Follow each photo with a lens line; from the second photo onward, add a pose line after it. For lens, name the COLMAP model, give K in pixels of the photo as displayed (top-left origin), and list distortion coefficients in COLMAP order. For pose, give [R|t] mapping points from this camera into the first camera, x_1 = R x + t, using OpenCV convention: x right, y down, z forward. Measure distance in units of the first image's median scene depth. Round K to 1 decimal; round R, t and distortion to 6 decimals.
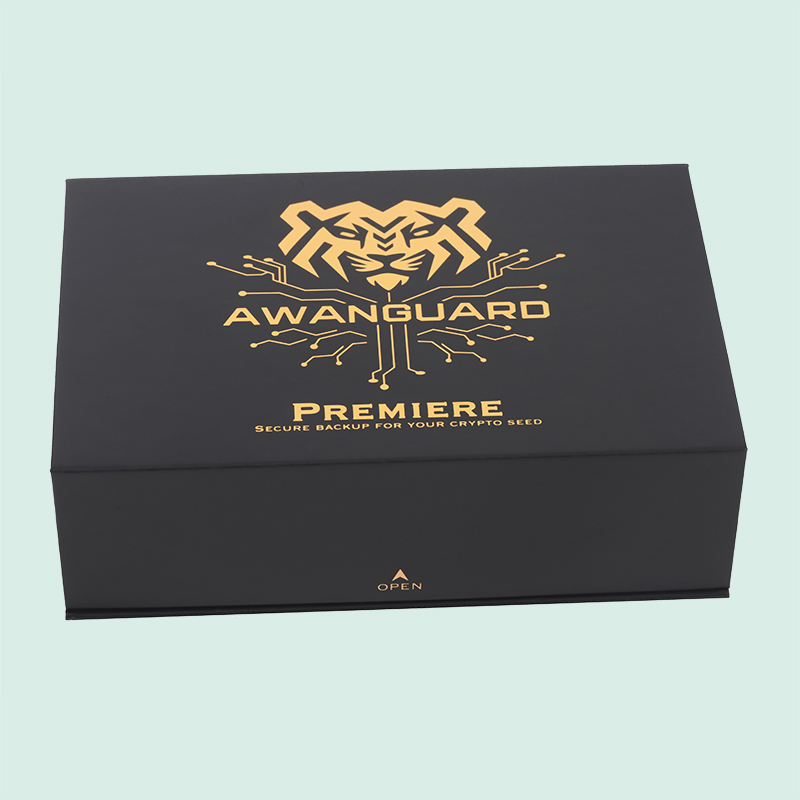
lens RADIAL K [[2863.6, 0, 400.0], [0, 2863.6, 400.0], [0, 0, 1]] dist [-0.109760, -1.119418]
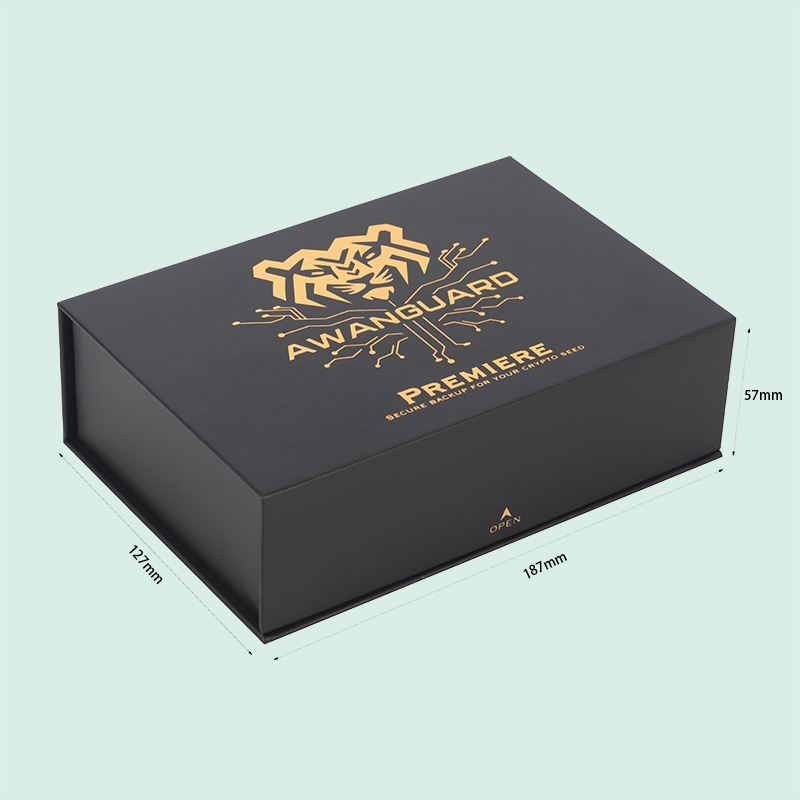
lens RADIAL K [[2863.6, 0, 400.0], [0, 2863.6, 400.0], [0, 0, 1]] dist [-0.109760, -1.119418]
pose [[0.849515, -0.283557, 0.444881, -0.533844], [0.333750, 0.941938, -0.036937, 0.045395], [-0.408576, 0.179857, 0.894828, -0.037493]]
